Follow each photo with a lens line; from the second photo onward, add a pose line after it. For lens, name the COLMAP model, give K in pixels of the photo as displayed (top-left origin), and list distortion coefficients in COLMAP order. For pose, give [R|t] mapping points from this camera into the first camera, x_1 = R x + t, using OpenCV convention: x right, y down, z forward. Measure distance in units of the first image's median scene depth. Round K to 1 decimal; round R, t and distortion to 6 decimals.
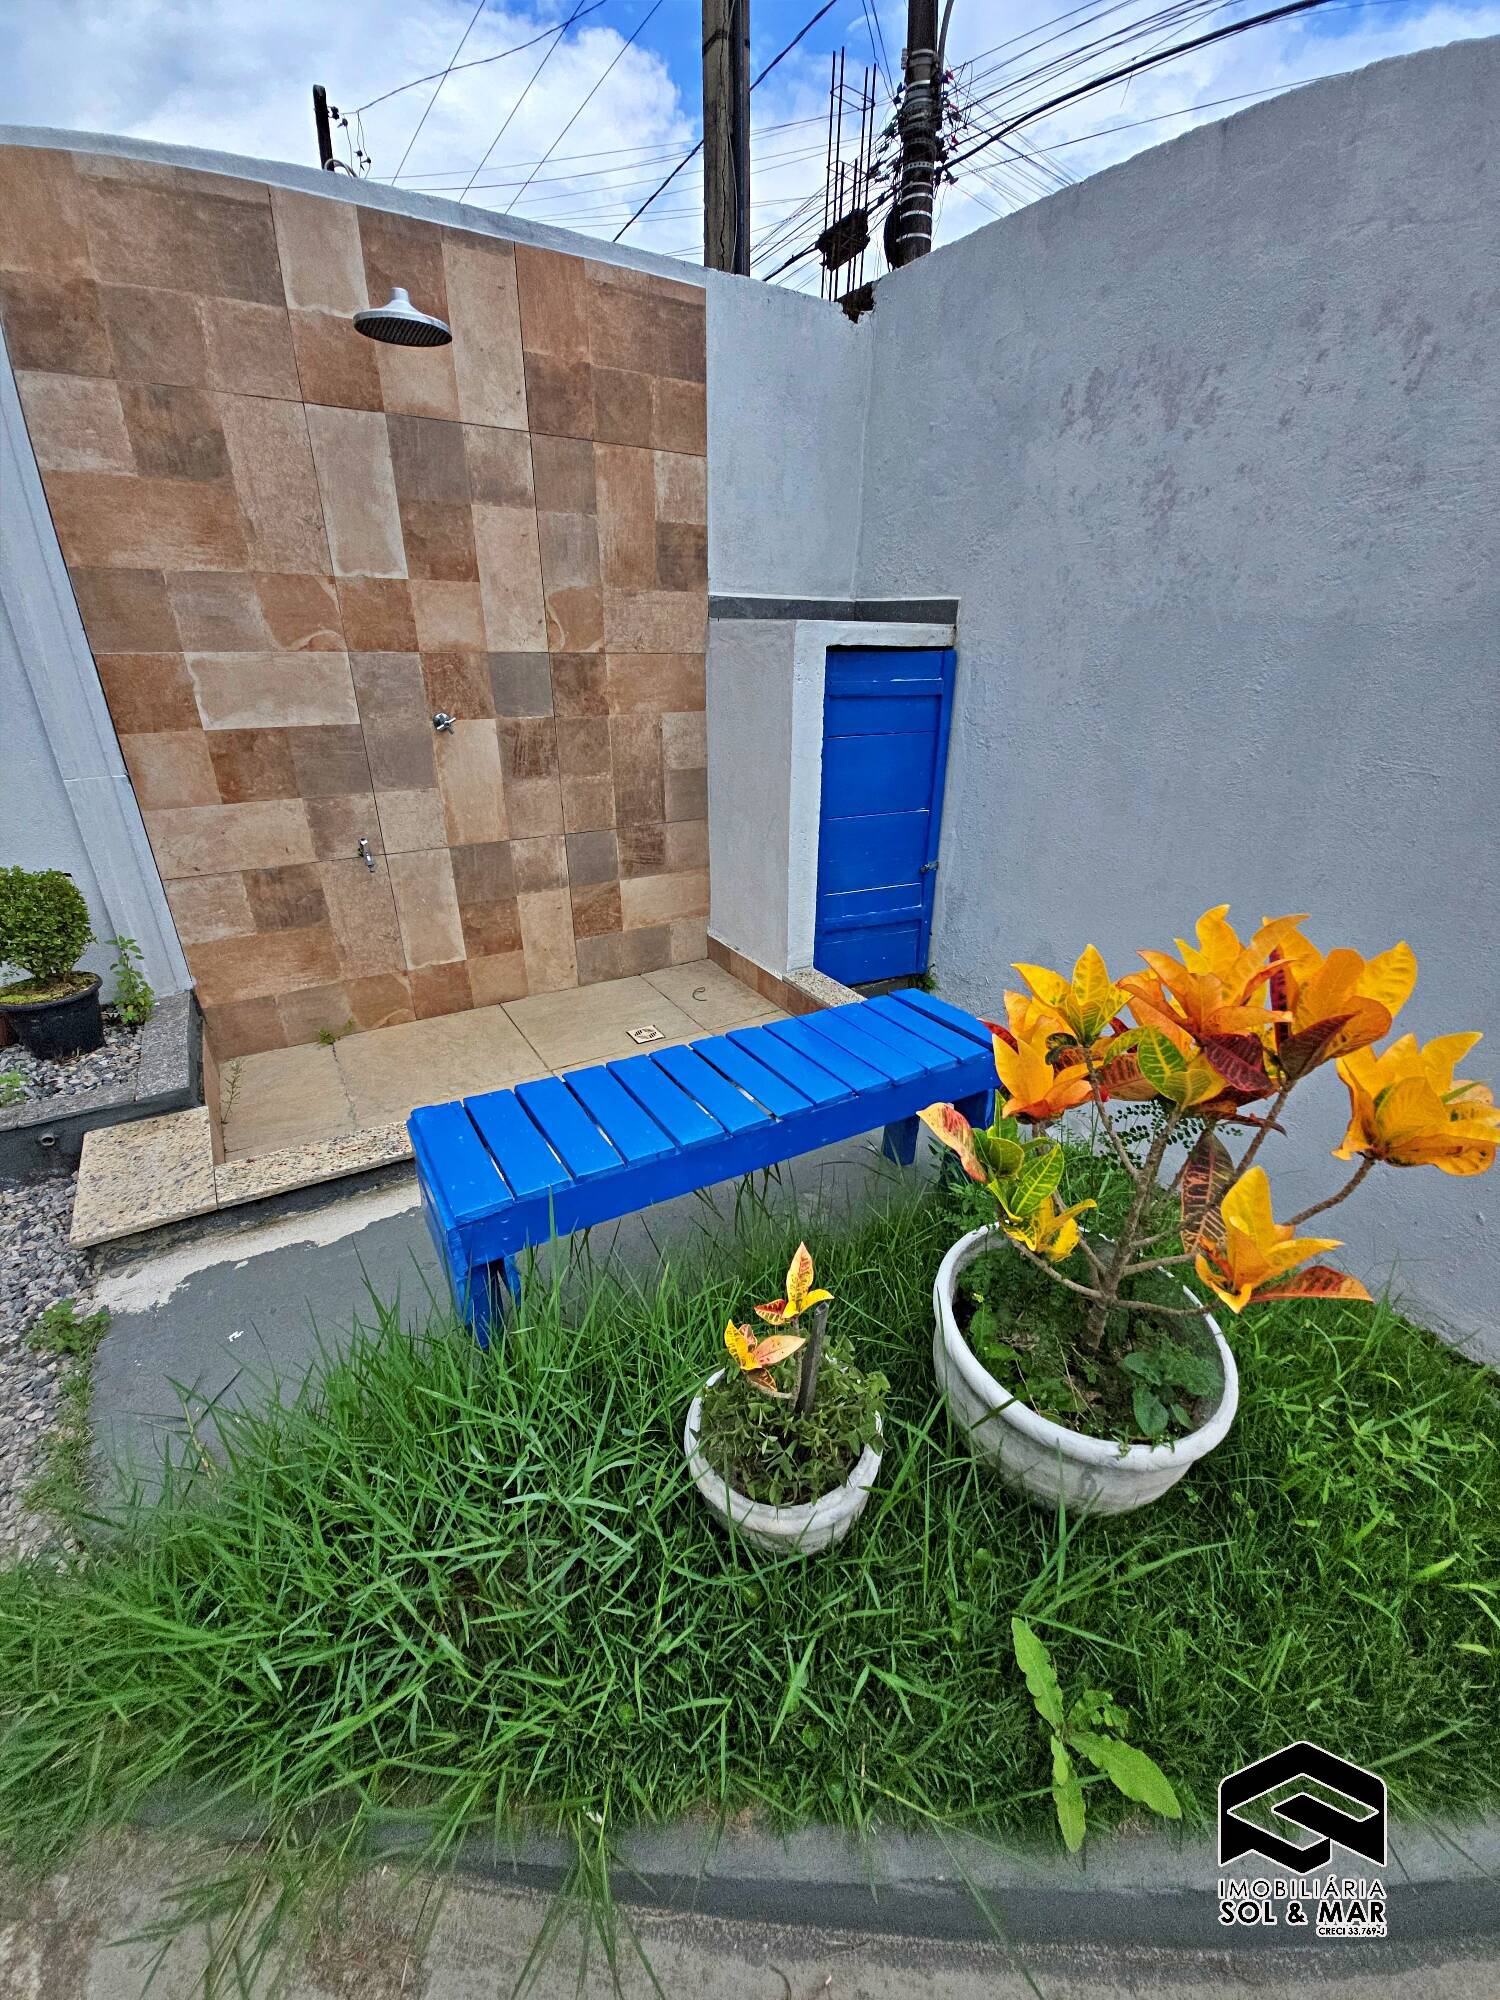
lens RADIAL K [[798.3, 0, 744.9], [0, 798.3, 1008.7], [0, 0, 1]] dist [-0.015436, -0.003649]
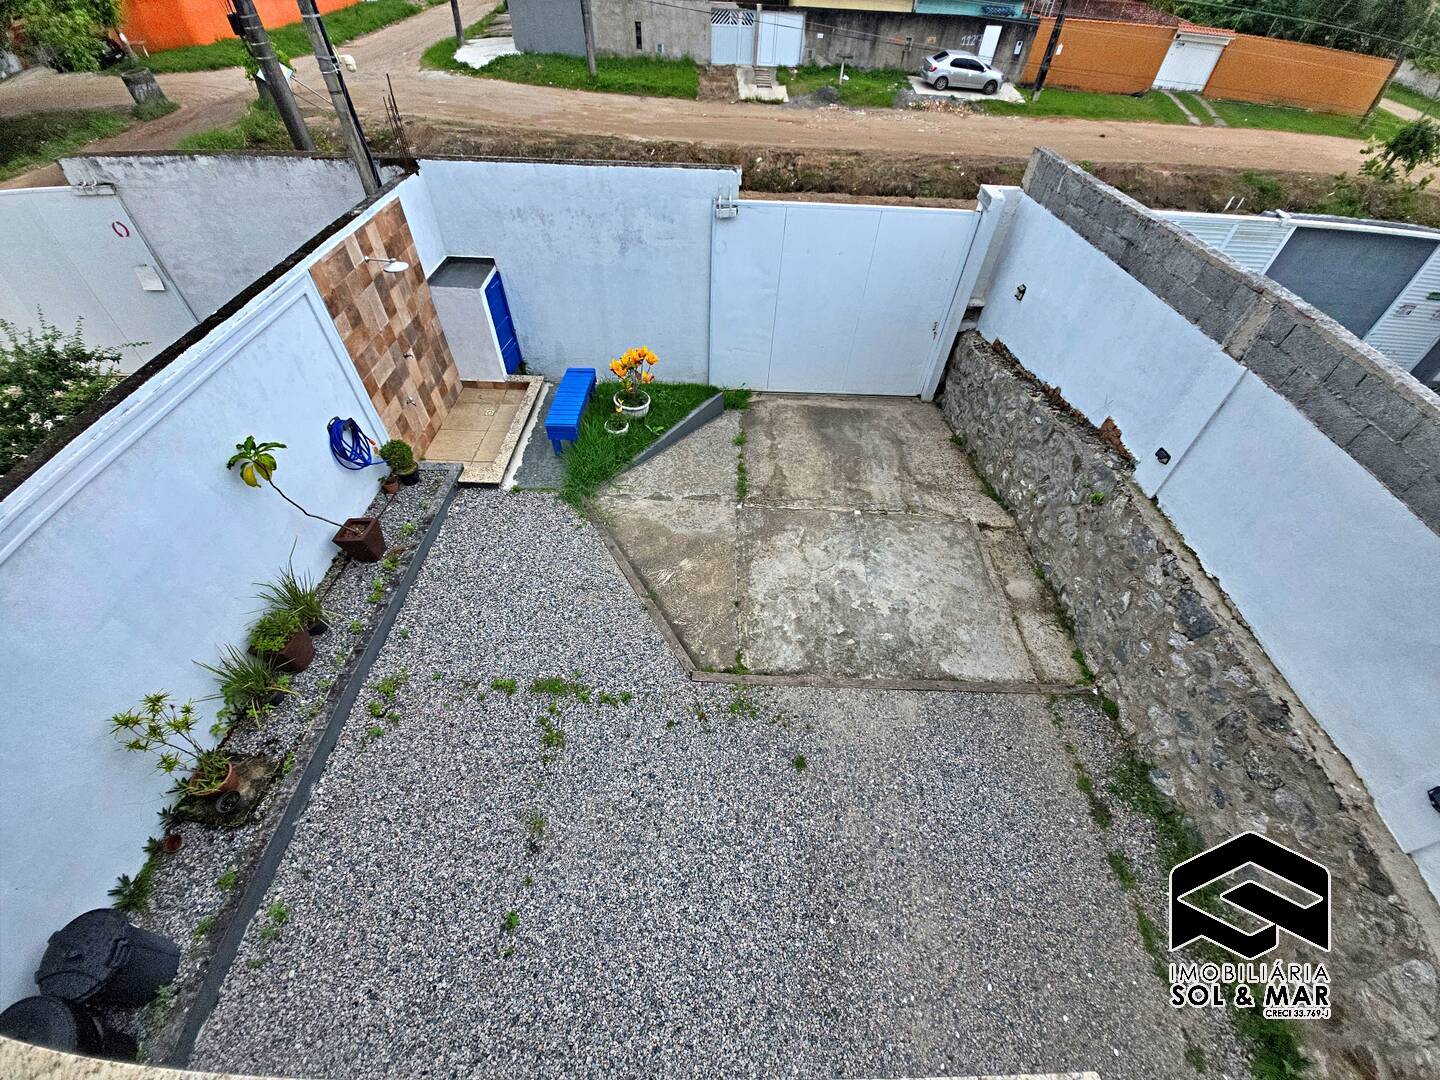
lens RADIAL K [[574.8, 0, 722.0], [0, 574.8, 538.8], [0, 0, 1]] dist [-0.015436, -0.003649]
pose [[0.550030, -0.608904, 0.571579, -1.754459], [0.339502, 0.788328, 0.513106, -0.626119], [-0.763024, -0.088172, 0.640328, -1.907798]]
